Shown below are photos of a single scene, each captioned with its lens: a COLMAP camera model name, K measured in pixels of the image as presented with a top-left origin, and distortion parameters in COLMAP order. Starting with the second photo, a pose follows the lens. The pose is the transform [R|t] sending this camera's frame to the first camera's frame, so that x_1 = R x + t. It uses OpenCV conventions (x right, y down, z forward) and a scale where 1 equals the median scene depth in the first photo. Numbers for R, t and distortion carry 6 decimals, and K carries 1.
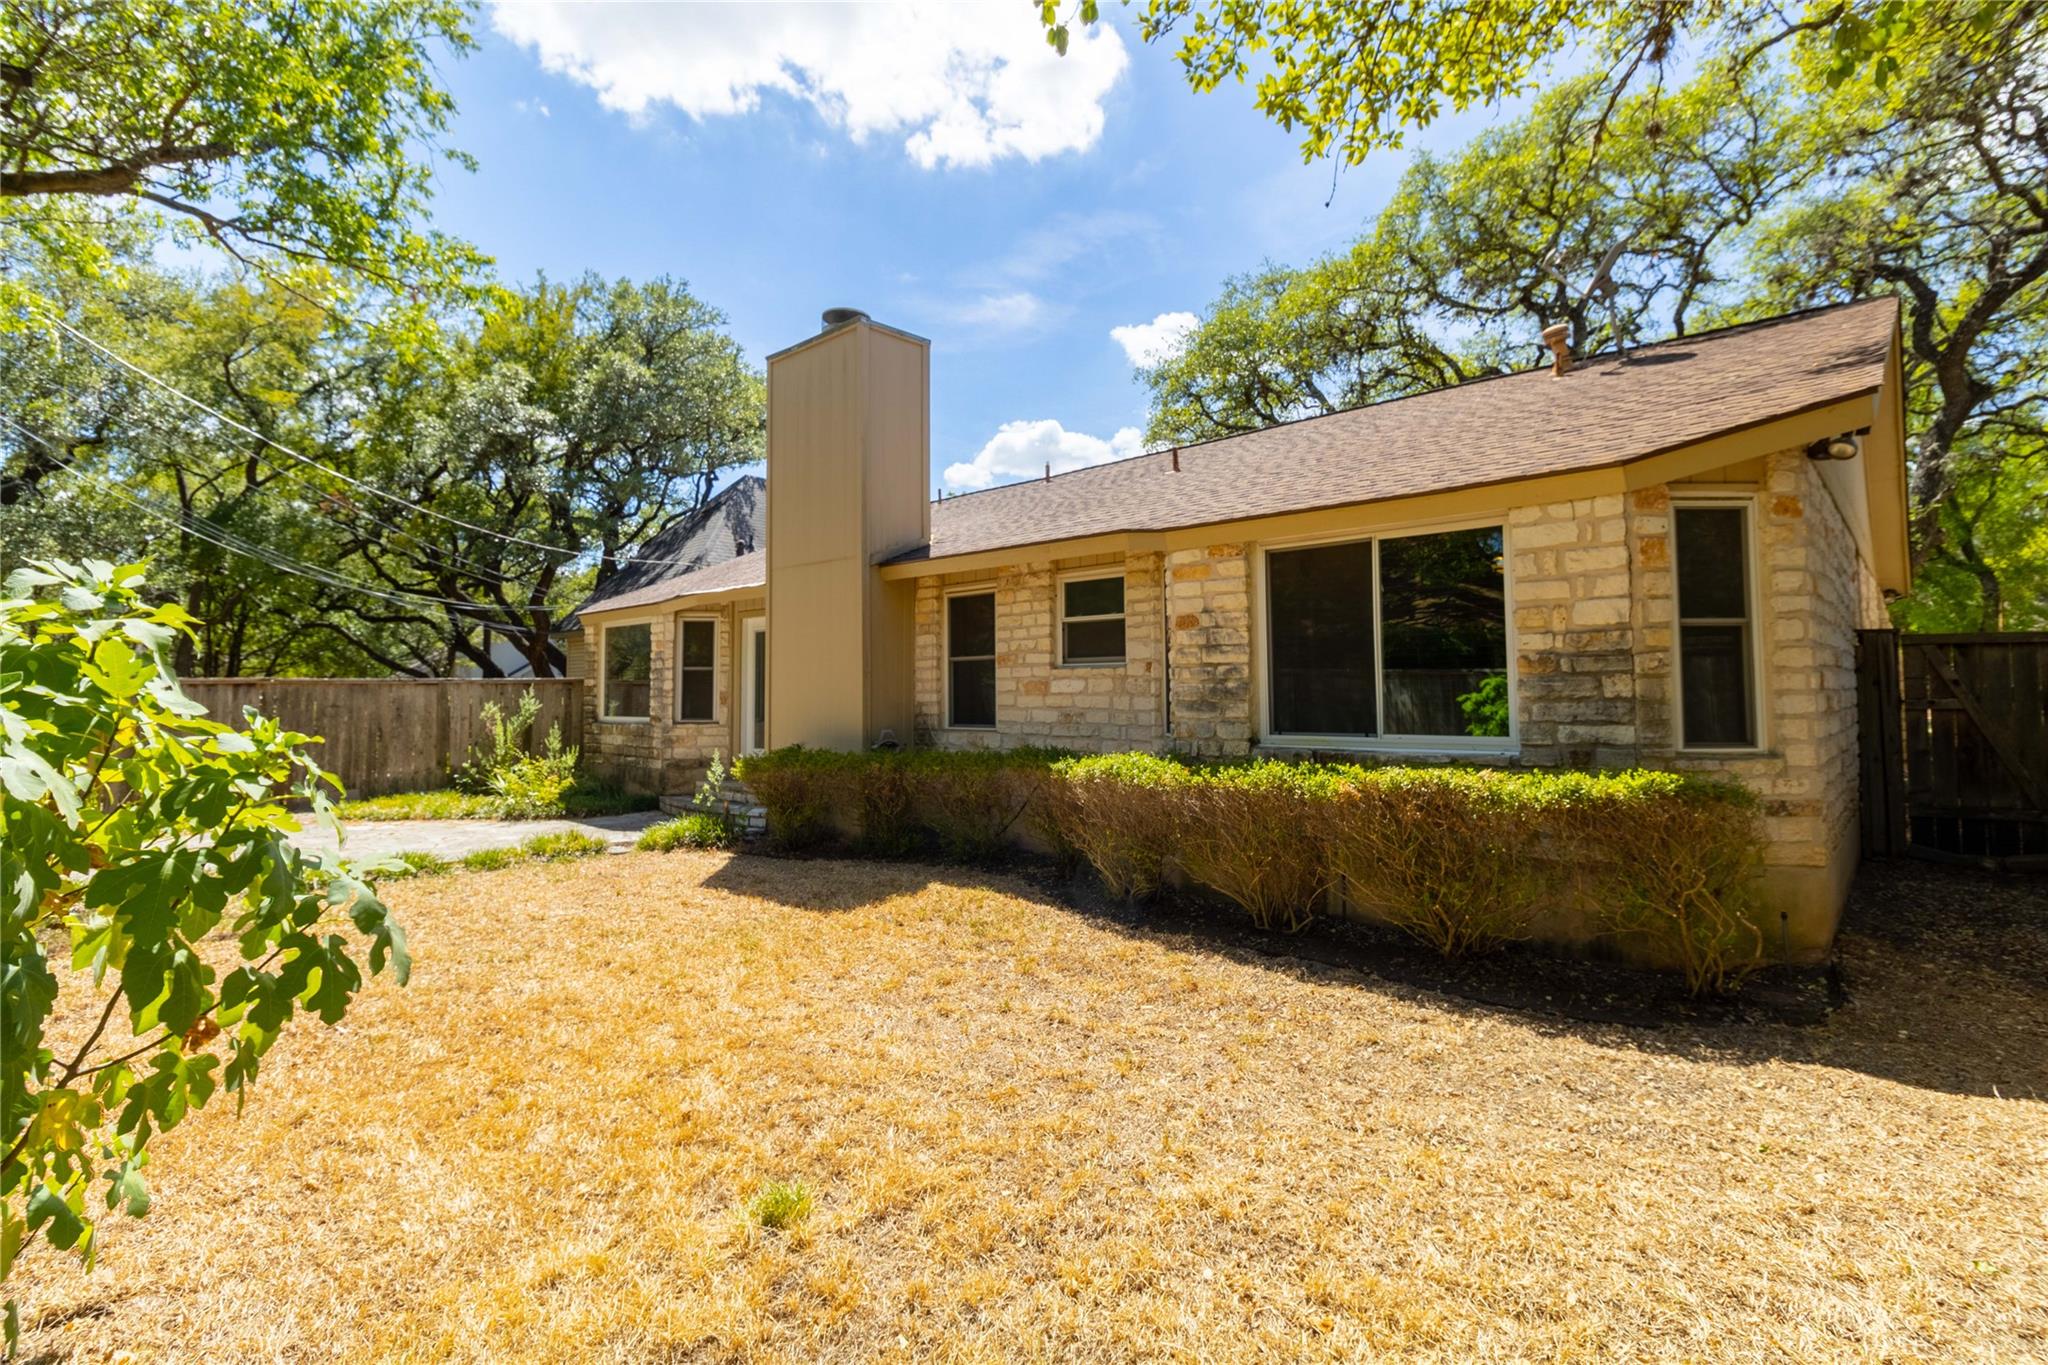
lens RADIAL K [[973.9, 0, 1028.7], [0, 973.9, 650.0], [0, 0, 1]] dist [0.002212, 0.000143]
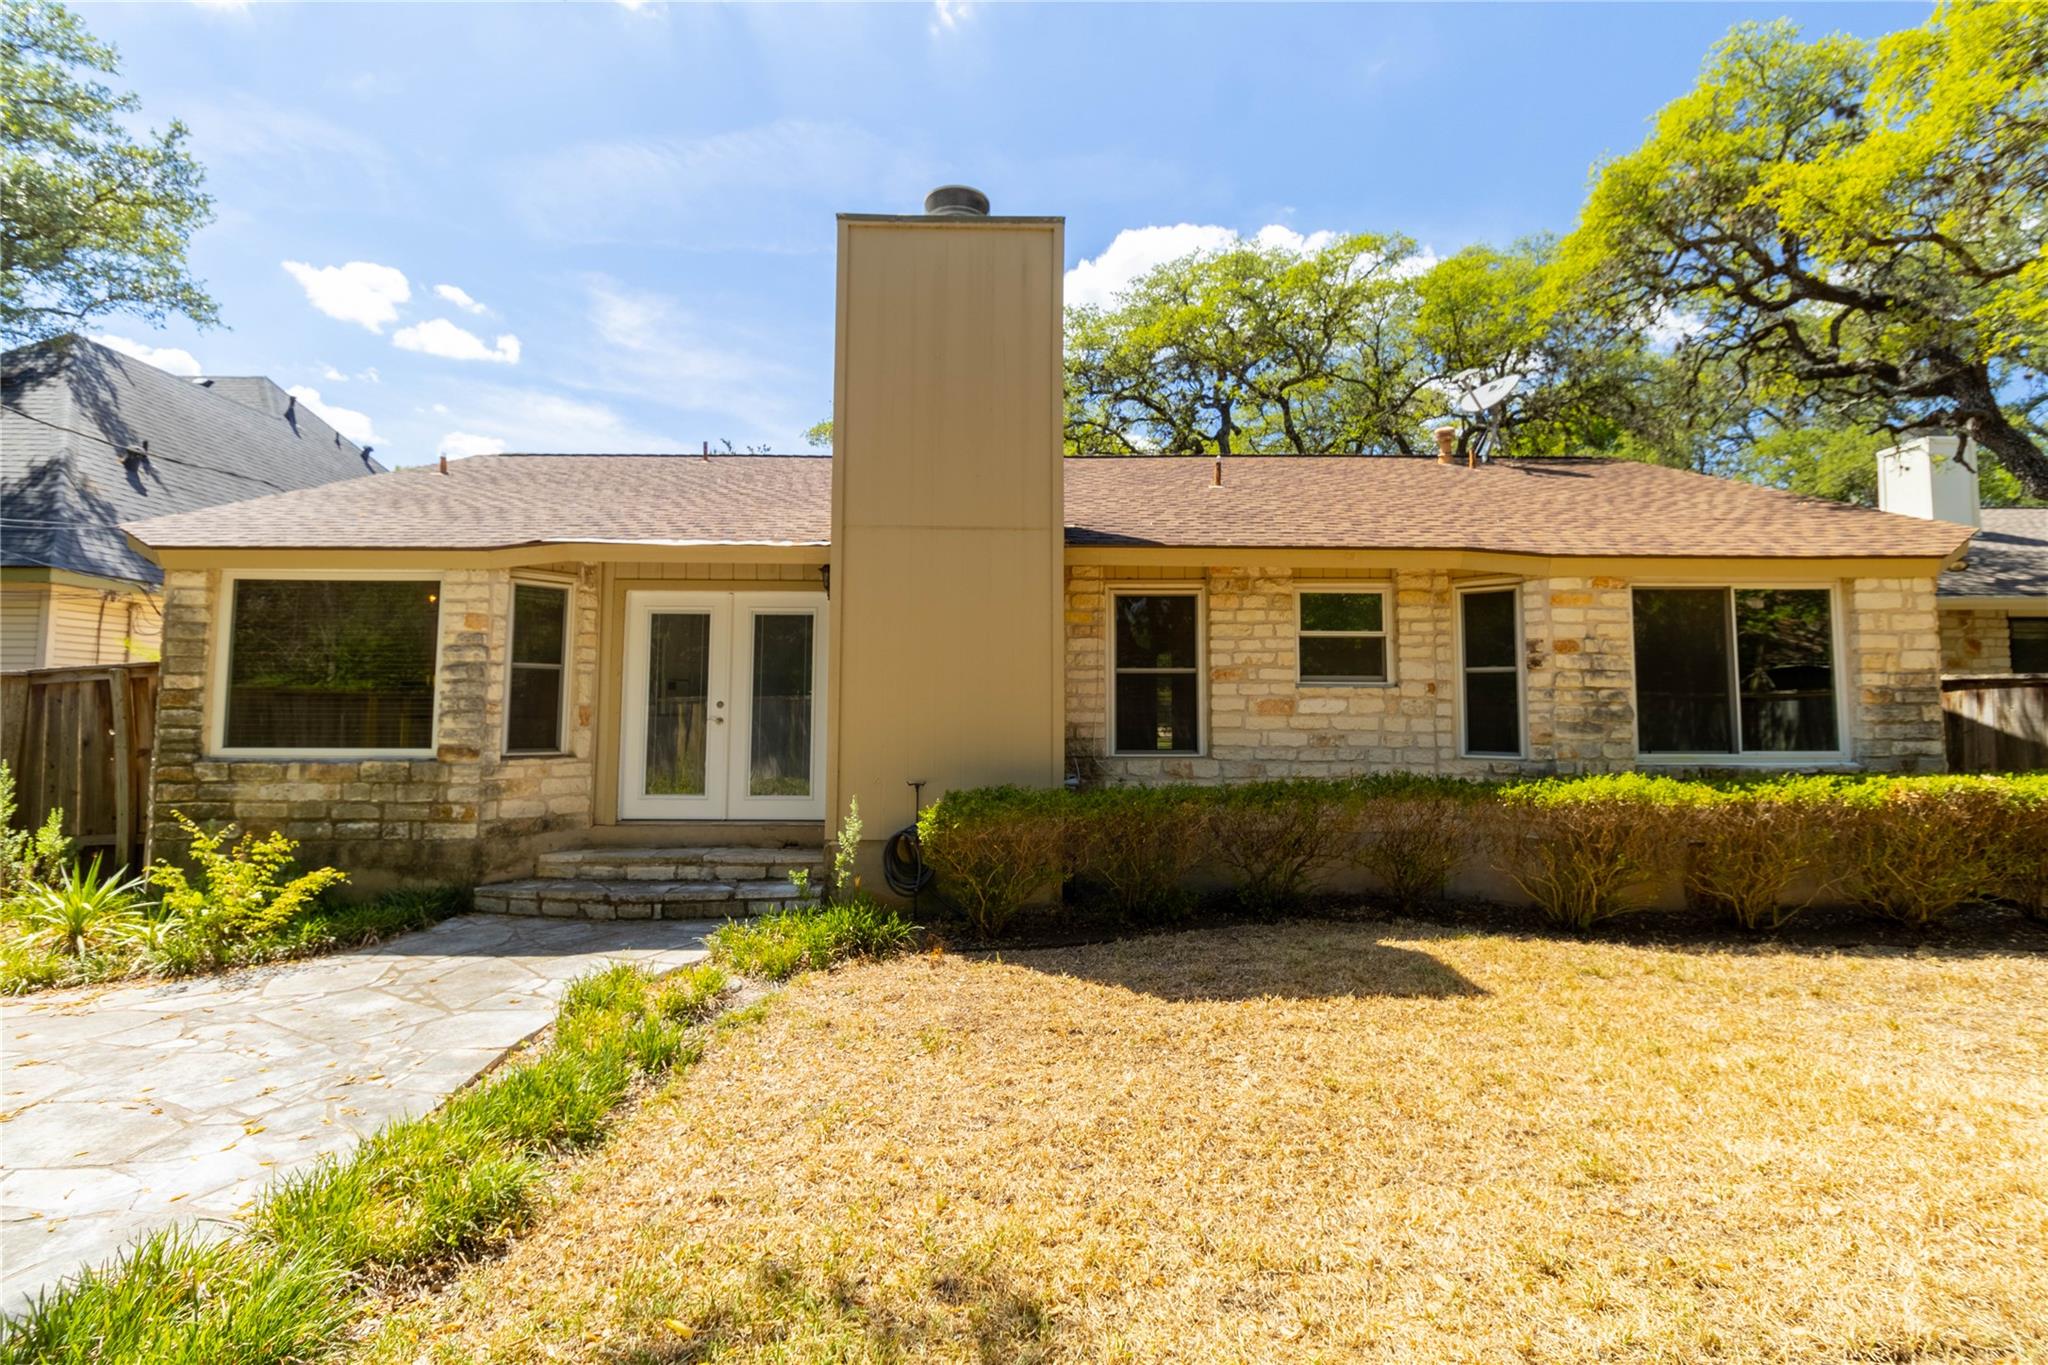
lens RADIAL K [[937.1, 0, 1035.4], [0, 937.1, 649.3], [0, 0, 1]] dist [0.002720, -0.000019]
pose [[0.724115, 0.060241, 0.687044, -0.939721], [-0.038775, 0.998158, -0.046653, 0.043101], [-0.688589, 0.007142, 0.725117, 0.670413]]
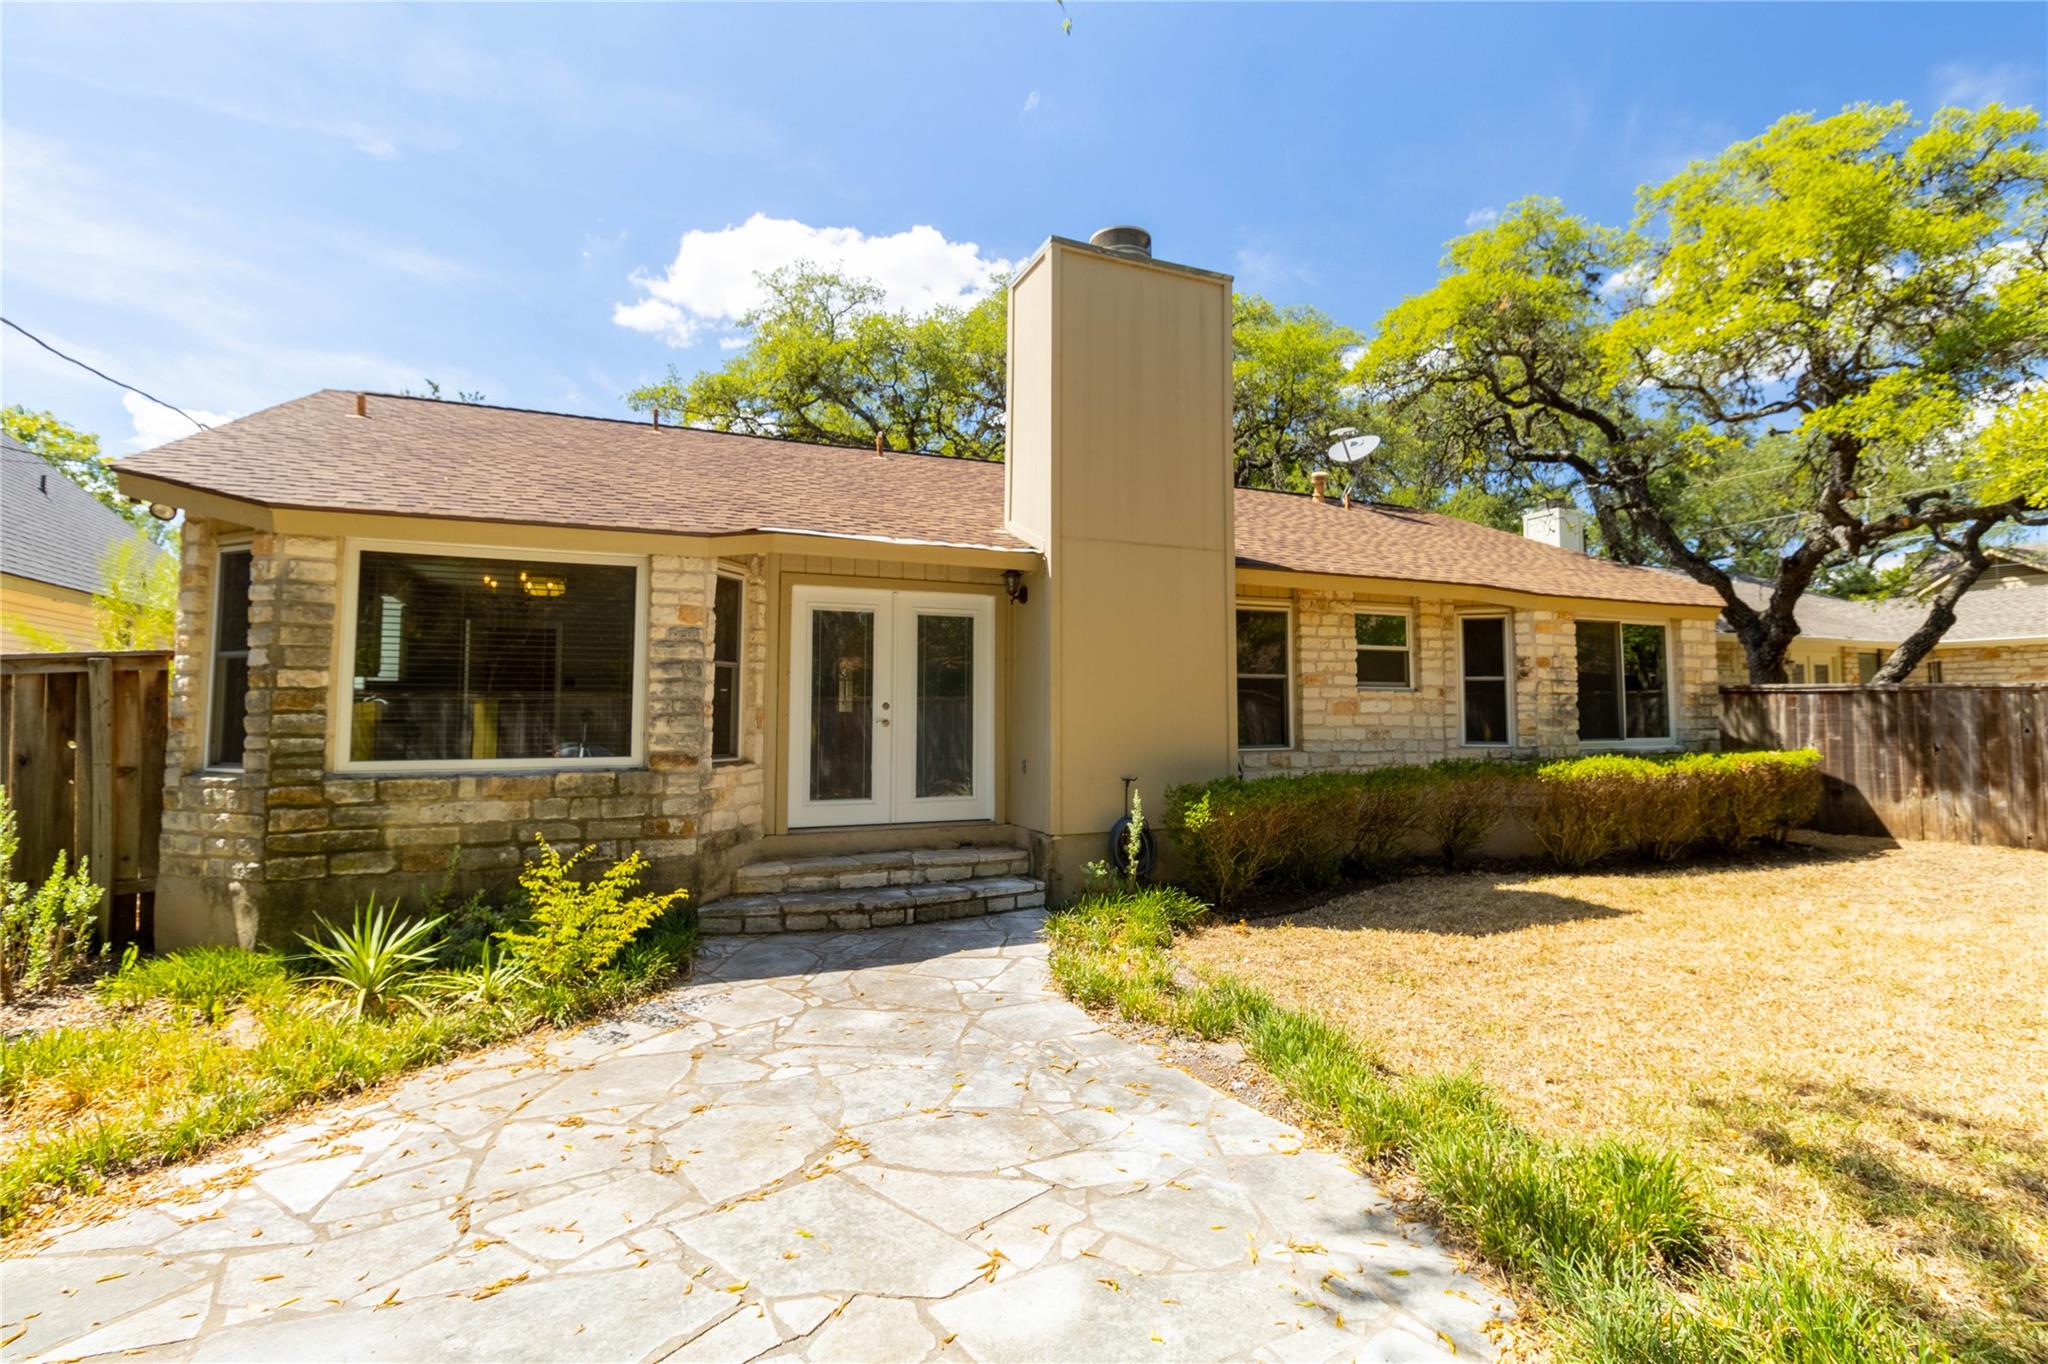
lens RADIAL K [[973.9, 0, 1028.7], [0, 973.9, 649.5], [0, 0, 1]] dist [0.002212, 0.000143]
pose [[0.389647, 0.068888, 0.918384, -1.417617], [-0.041182, 0.997504, -0.057350, 0.063763], [-0.920043, -0.015474, 0.391511, 1.140554]]
